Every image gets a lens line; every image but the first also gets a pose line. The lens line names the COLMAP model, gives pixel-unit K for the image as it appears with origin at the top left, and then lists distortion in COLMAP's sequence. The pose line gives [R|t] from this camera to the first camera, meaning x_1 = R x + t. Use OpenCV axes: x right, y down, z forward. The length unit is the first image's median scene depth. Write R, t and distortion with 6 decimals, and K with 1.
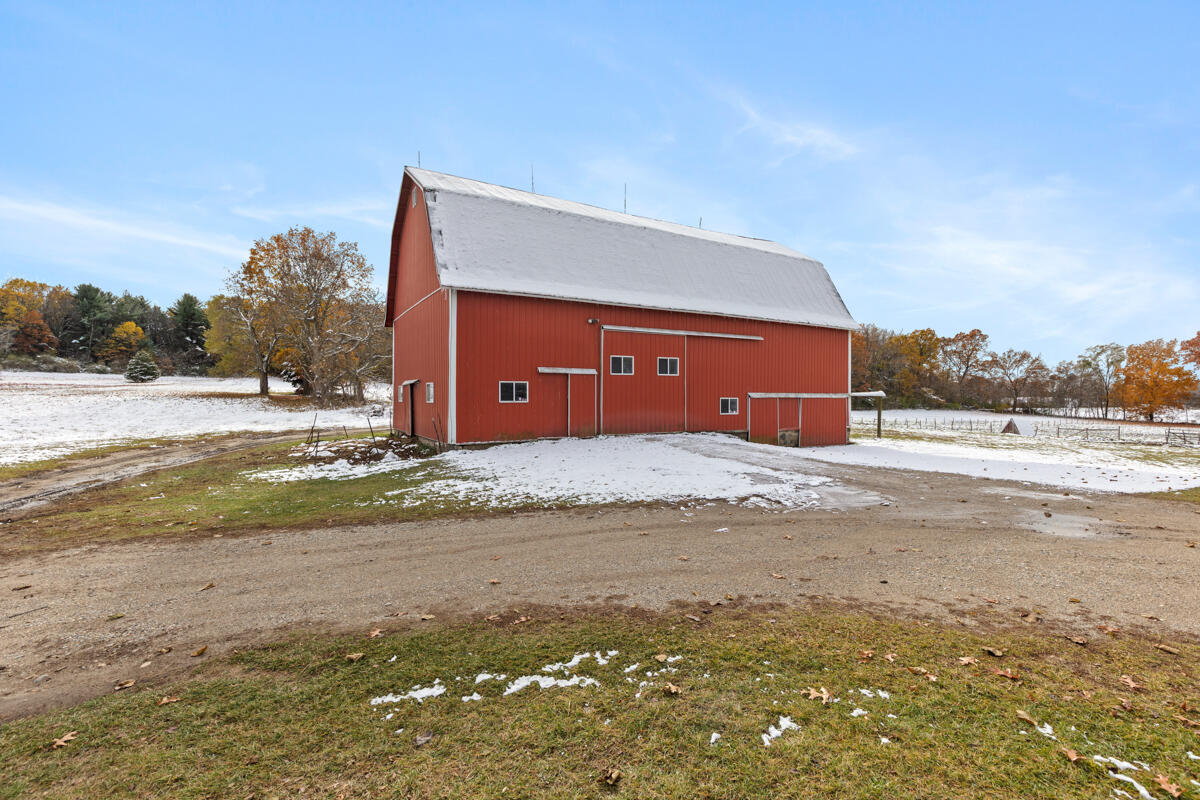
lens RADIAL K [[532.6, 0, 621.1], [0, 532.6, 387.7], [0, 0, 1]] dist [0.001680, 0.000025]
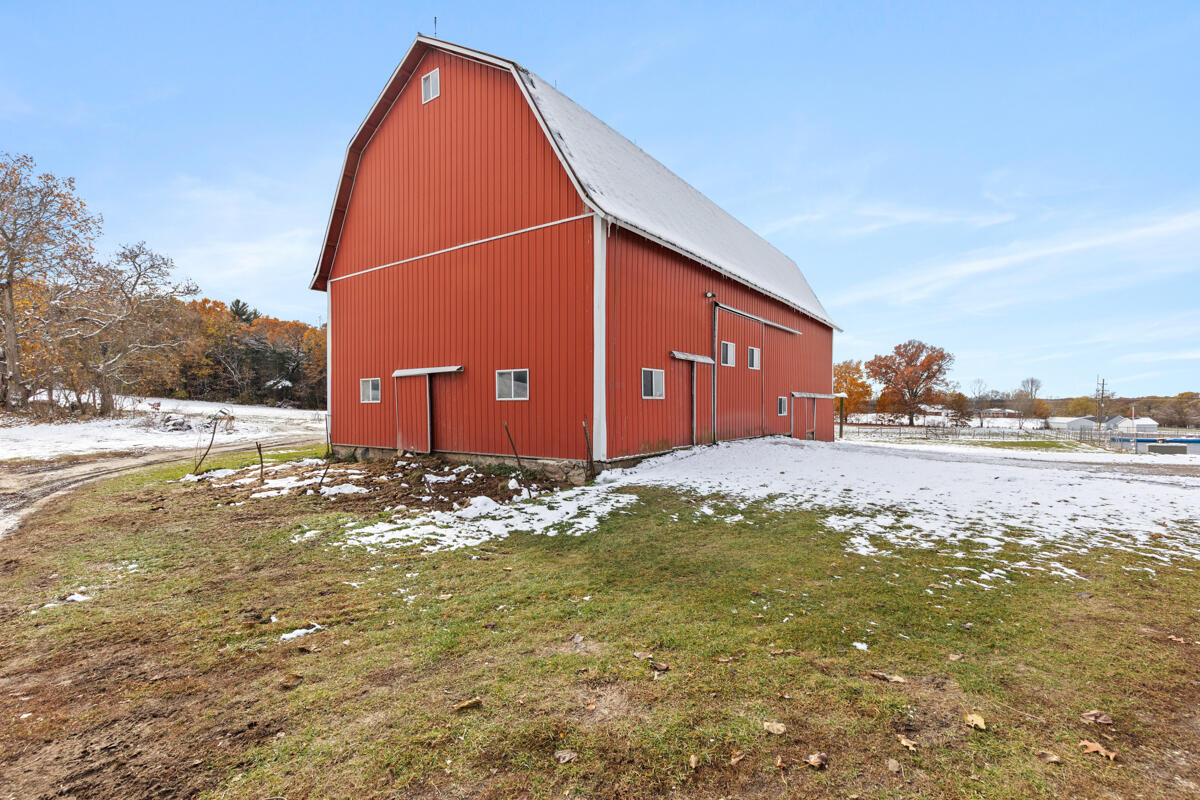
lens RADIAL K [[532.6, 0, 597.6], [0, 532.6, 406.5], [0, 0, 1]] dist [0.001680, 0.000025]
pose [[0.918683, -0.004456, 0.394971, -0.464228], [-0.001917, 0.999874, 0.015739, 0.022895], [-0.394992, -0.015216, 0.918559, 0.320908]]
